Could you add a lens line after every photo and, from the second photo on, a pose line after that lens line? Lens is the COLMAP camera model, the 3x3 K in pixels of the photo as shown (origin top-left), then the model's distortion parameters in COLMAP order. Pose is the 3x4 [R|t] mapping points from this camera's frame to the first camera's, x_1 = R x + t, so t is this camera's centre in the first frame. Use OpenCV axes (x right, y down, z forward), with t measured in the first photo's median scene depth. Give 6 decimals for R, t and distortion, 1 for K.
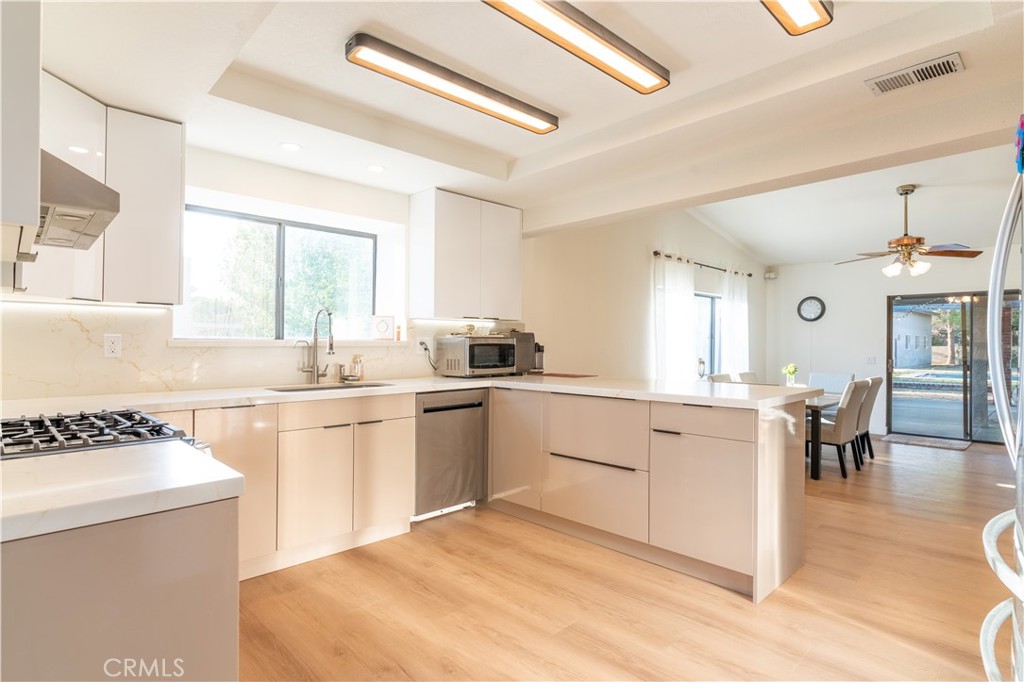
lens RADIAL K [[523.9, 0, 504.1], [0, 523.9, 332.0], [0, 0, 1]] dist [-0.002436, 0.001497]
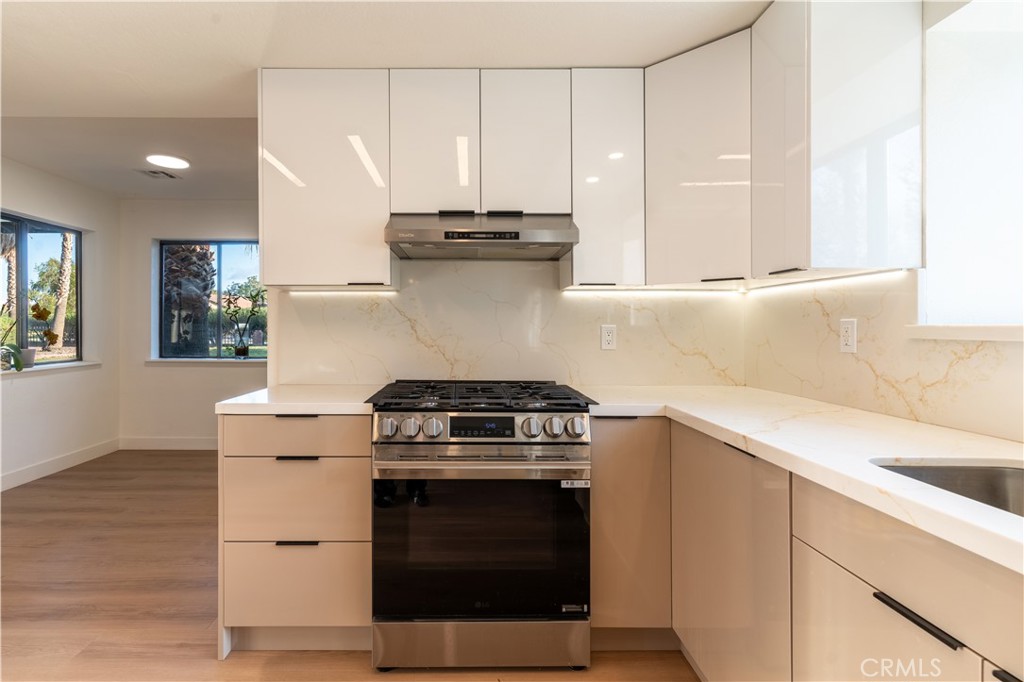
lens RADIAL K [[497.6, 0, 472.1], [0, 497.6, 331.8], [0, 0, 1]] dist [-0.002598, -0.000925]
pose [[-0.691217, 0.004178, -0.722635, 0.039337], [0.013601, 0.999881, -0.007228, 0.013969], [0.722519, -0.014825, -0.691192, 0.781933]]
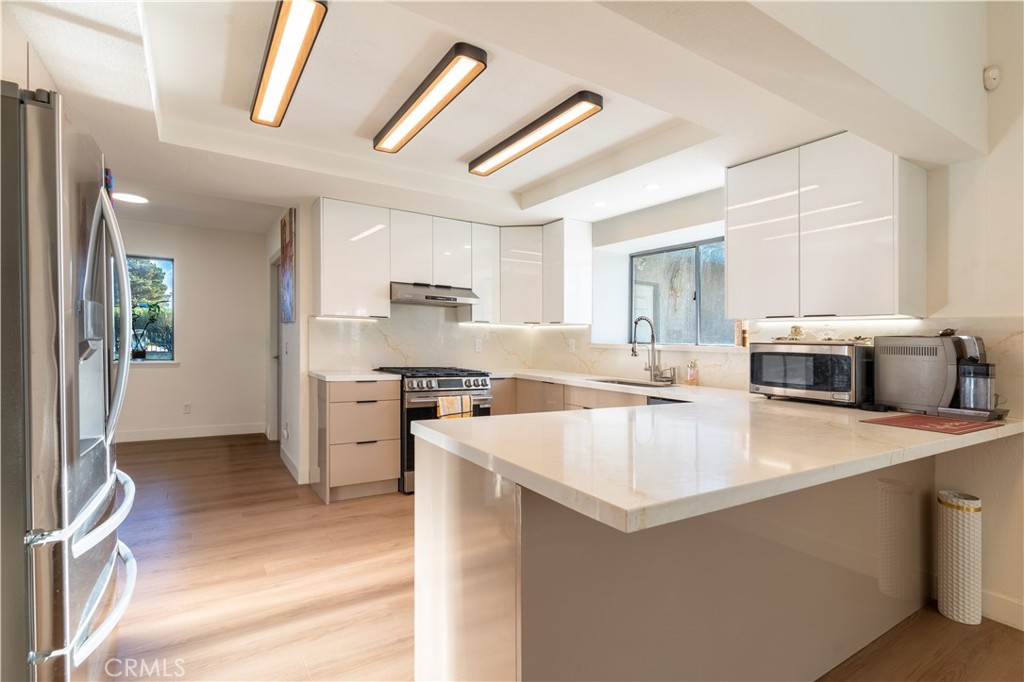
lens RADIAL K [[497.6, 0, 507.0], [0, 497.6, 335.8], [0, 0, 1]] dist [-0.002598, -0.000925]
pose [[-0.199099, -0.013440, -0.979887, 0.731053], [-0.001794, 0.999909, -0.013350, 0.009794], [0.979978, -0.000900, -0.199105, 0.805123]]
